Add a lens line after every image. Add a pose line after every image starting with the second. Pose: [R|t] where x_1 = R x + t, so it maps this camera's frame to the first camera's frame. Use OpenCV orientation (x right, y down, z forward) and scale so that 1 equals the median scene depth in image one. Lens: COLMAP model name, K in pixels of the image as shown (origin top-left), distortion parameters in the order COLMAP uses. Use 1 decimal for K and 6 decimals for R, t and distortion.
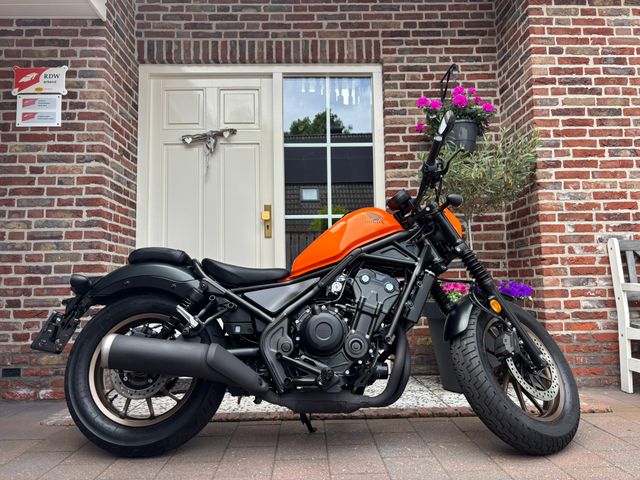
lens RADIAL K [[479.8, 0, 320.0], [0, 479.8, 240.0], [0, 0, 1]] dist [0.038481, -0.061875]
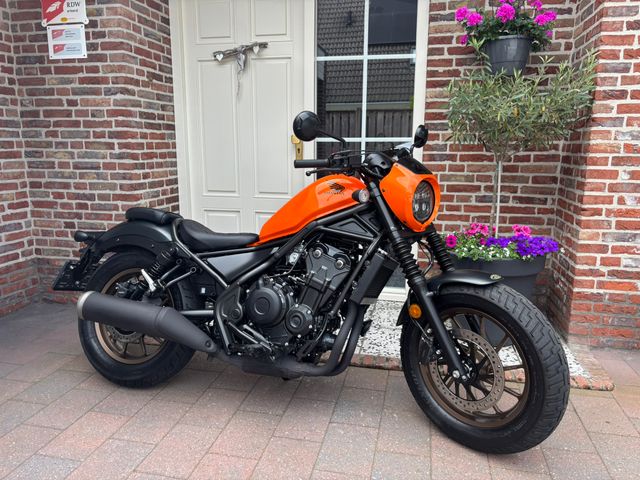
lens RADIAL K [[479.8, 0, 320.0], [0, 479.8, 240.0], [0, 0, 1]] dist [0.038481, -0.061875]
pose [[0.971877, 0.066900, -0.225788, 0.199365], [-0.000788, 0.959717, 0.280968, -0.152413], [0.235489, -0.272888, 0.932779, 0.056637]]
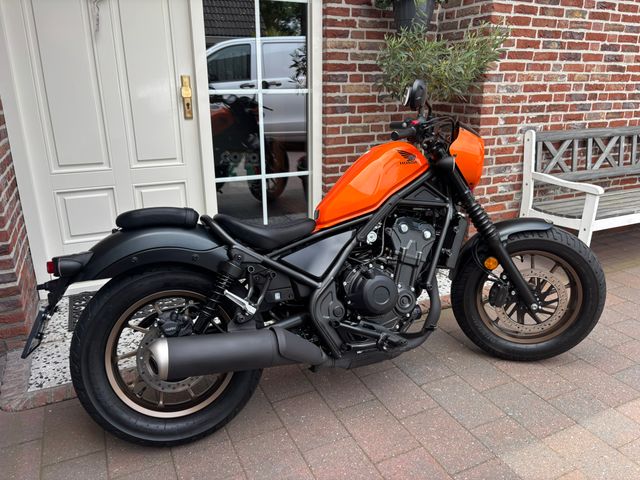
lens RADIAL K [[471.4, 0, 326.0], [0, 471.4, 244.1], [0, 0, 1]] dist [0.003643, -0.005594]
pose [[0.915346, -0.117722, 0.385075, -0.277240], [-0.049700, 0.915968, 0.398161, -0.172225], [-0.399589, -0.383593, 0.832577, 0.179868]]
